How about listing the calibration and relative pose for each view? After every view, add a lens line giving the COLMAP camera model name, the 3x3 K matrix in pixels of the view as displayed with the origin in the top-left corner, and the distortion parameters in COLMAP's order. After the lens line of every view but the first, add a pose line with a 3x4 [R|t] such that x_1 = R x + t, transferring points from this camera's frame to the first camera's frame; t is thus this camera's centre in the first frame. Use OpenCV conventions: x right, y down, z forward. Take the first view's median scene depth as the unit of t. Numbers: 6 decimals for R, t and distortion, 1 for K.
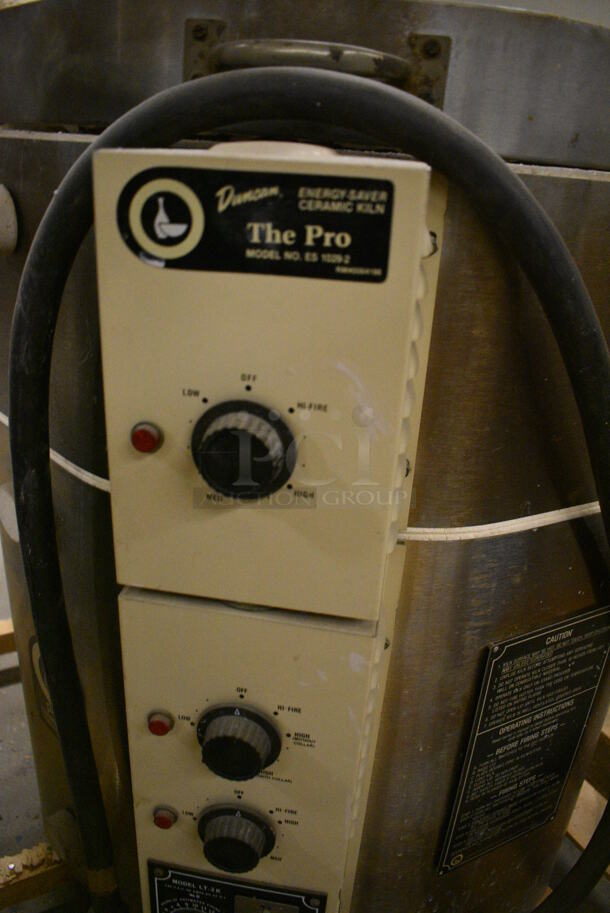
lens RADIAL K [[716.2, 0, 305.9], [0, 716.2, 469.6], [0, 0, 1]] dist [-0.092675, 0.002127]
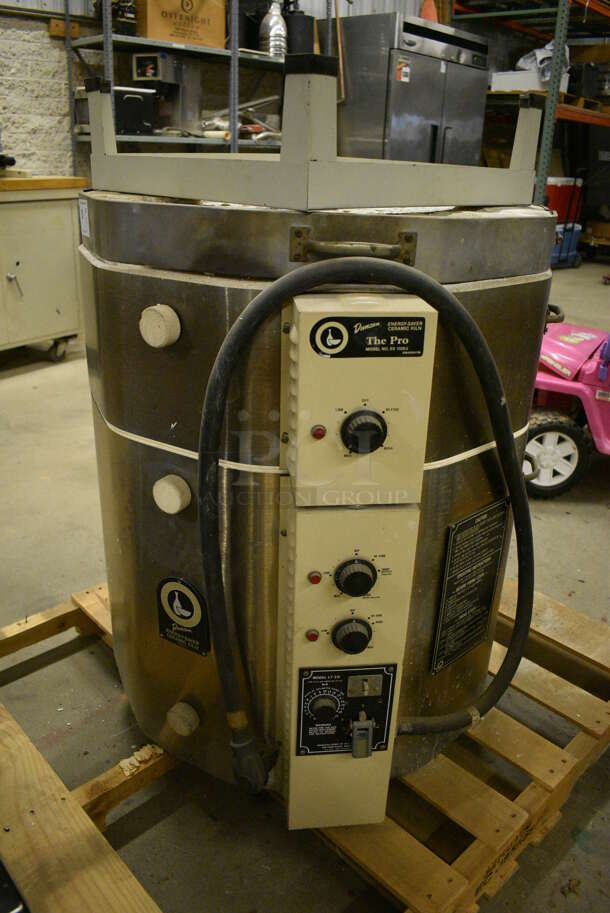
lens RADIAL K [[716.2, 0, 305.9], [0, 716.2, 469.6], [0, 0, 1]] dist [-0.092675, 0.002127]
pose [[0.965922, -0.136862, 0.219690, -0.750927], [0.136416, 0.990501, 0.017273, 0.025994], [-0.219967, 0.013285, 0.975417, -1.134597]]
